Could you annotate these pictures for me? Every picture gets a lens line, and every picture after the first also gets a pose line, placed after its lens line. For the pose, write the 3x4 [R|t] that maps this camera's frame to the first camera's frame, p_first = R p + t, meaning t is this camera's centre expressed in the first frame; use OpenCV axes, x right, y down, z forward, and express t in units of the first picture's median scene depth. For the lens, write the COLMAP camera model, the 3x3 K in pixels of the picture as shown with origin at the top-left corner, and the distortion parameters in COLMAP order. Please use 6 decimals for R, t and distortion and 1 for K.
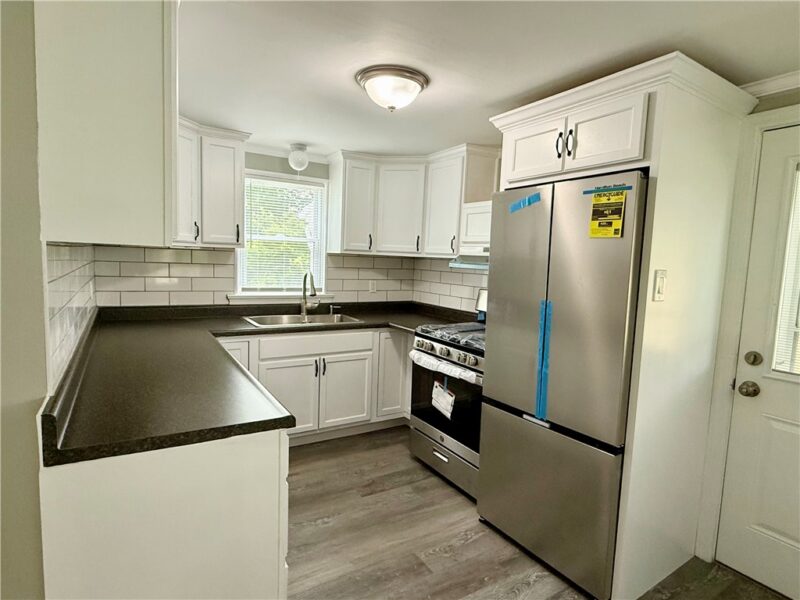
lens RADIAL K [[445.6, 0, 397.7], [0, 445.6, 301.6], [0, 0, 1]] dist [0.002913, 0.002994]
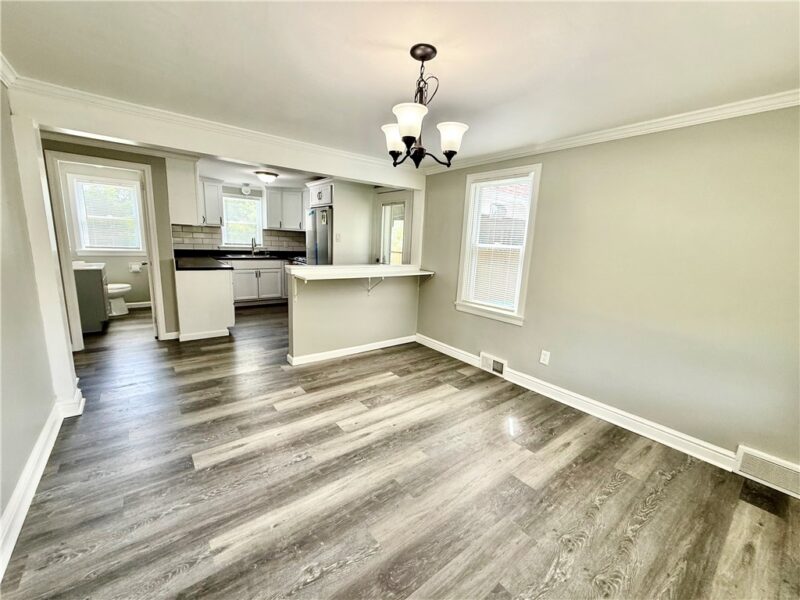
lens RADIAL K [[323.8, 0, 399.5], [0, 323.8, 302.2], [0, 0, 1]] dist [-0.002436, 0.000191]
pose [[0.992610, -0.014436, 0.120489, 0.380797], [0.002181, 0.994861, 0.101222, 0.113478], [-0.121331, -0.100211, 0.987541, -0.892063]]
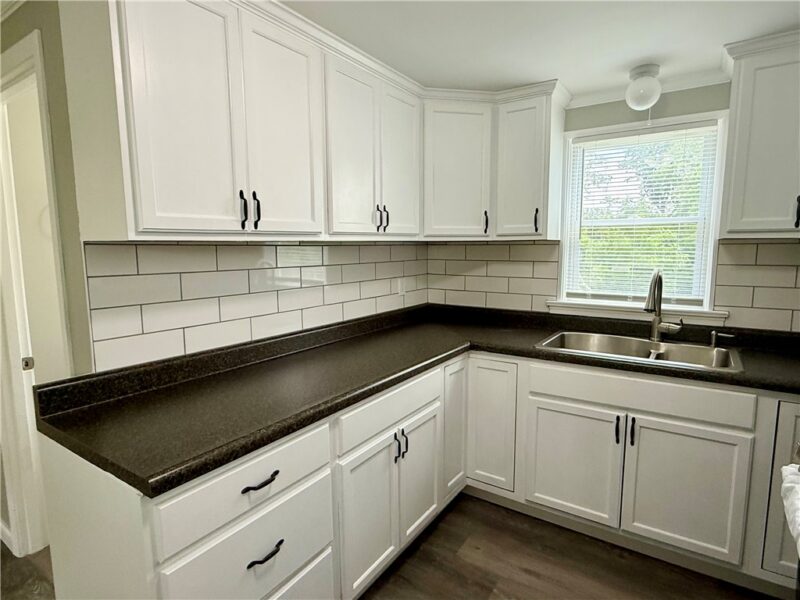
lens RADIAL K [[445.6, 0, 402.4], [0, 445.6, 298.6], [0, 0, 1]] dist [0.002913, 0.002994]
pose [[0.430132, 0.064929, -0.900428, 0.213155], [-0.065356, 0.997033, 0.040675, -0.033158], [0.900397, 0.041353, 0.433099, 0.428287]]
